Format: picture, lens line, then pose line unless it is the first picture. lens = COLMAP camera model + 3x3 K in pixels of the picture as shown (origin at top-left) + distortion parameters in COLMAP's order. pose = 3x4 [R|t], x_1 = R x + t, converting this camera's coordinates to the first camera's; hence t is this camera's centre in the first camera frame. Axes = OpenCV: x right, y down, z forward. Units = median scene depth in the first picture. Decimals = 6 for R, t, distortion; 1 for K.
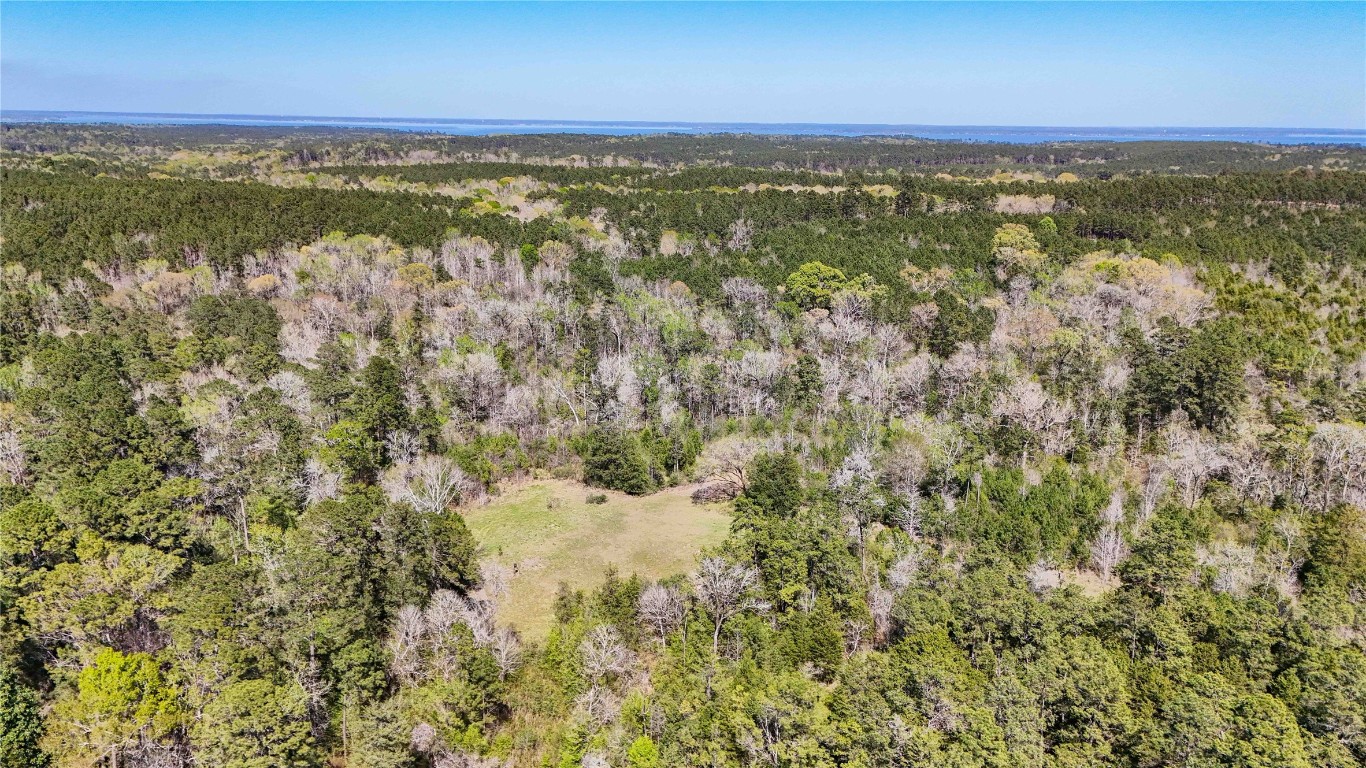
lens RADIAL K [[1079.6, 0, 683.0], [0, 1079.6, 384.0], [0, 0, 1]] dist [0.088113, -0.074287]
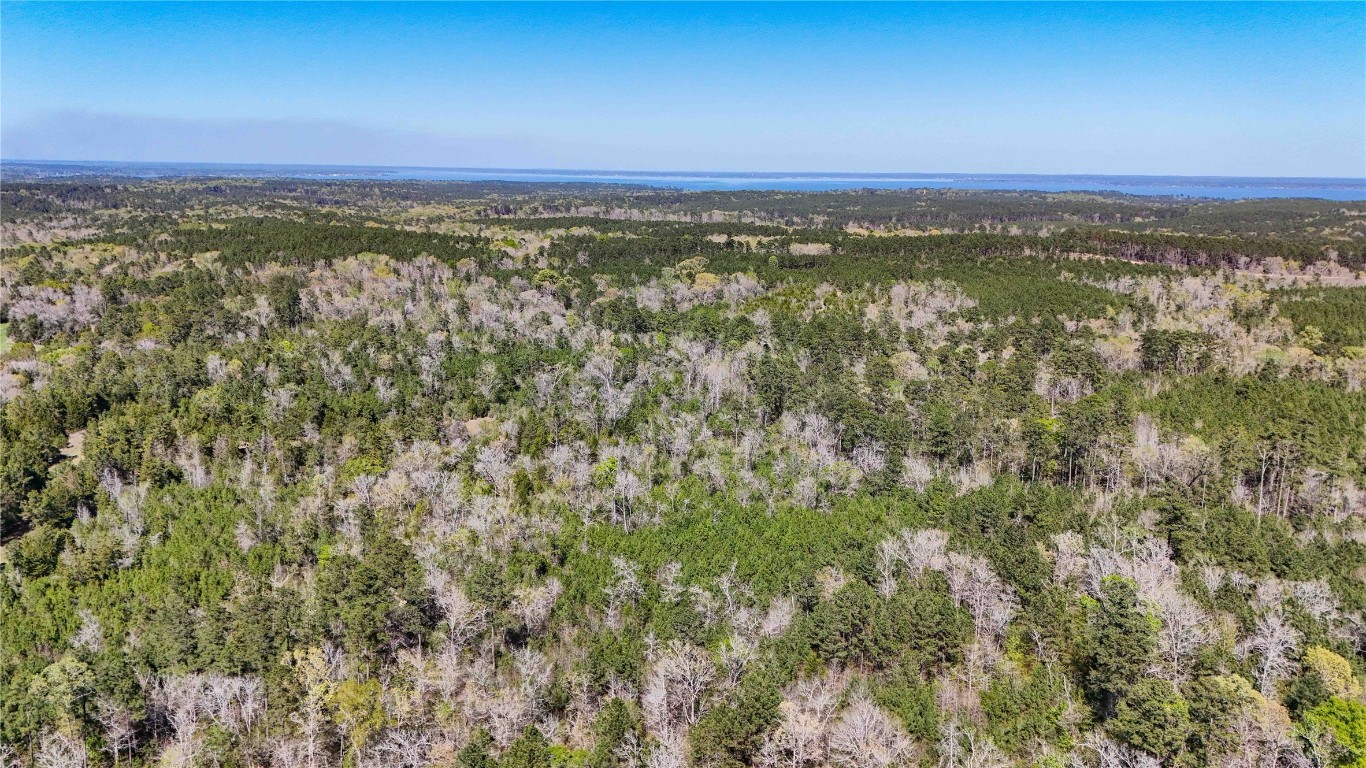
lens RADIAL K [[1079.6, 0, 683.0], [0, 1079.6, 384.0], [0, 0, 1]] dist [0.088113, -0.074287]
pose [[0.967604, 0.052762, -0.246898, 0.233748], [-0.064054, 0.997226, -0.037921, 0.043917], [0.244212, 0.052507, 0.968299, -0.245392]]
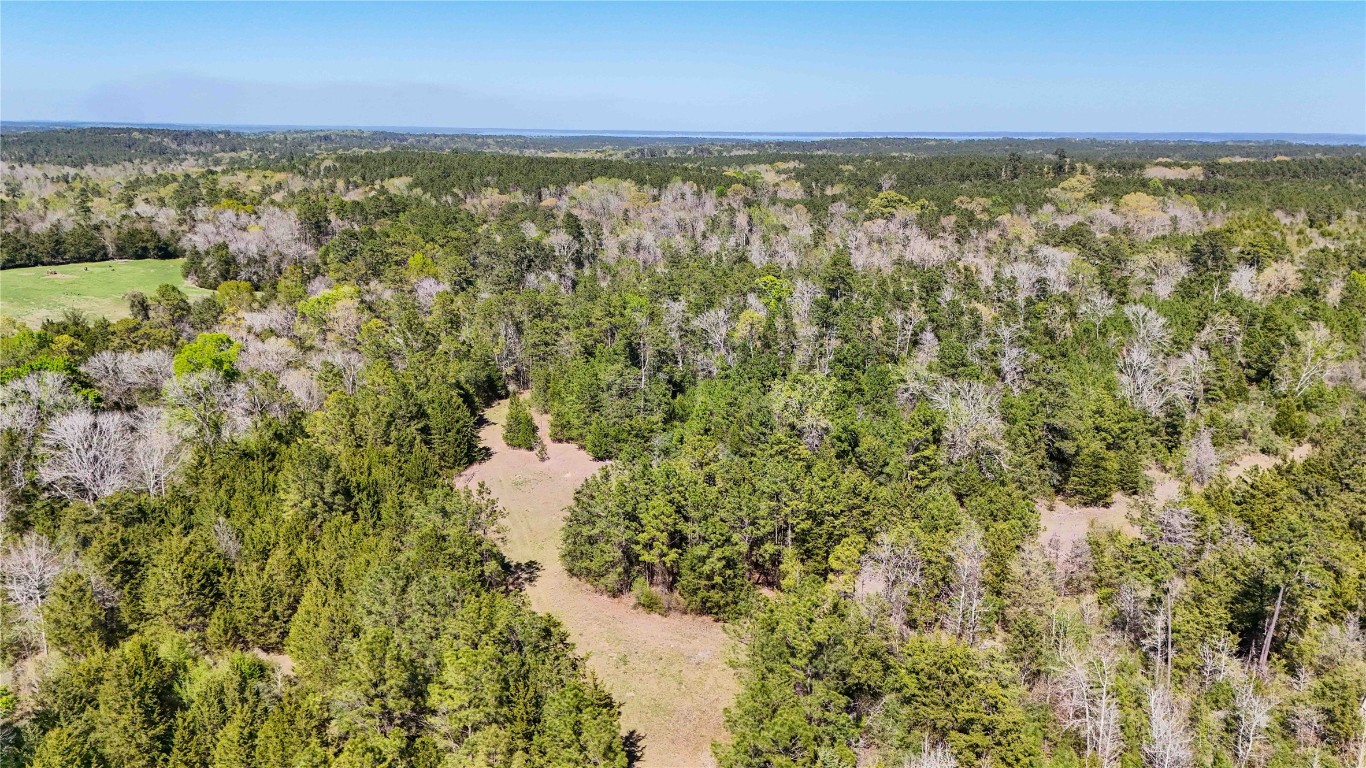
lens RADIAL K [[1079.6, 0, 683.0], [0, 1079.6, 384.0], [0, 0, 1]] dist [0.088113, -0.074287]
pose [[0.948837, 0.068409, -0.308268, 0.086316], [-0.071602, 0.997433, 0.000957, 0.043665], [0.307542, 0.021165, 0.951299, -0.124791]]
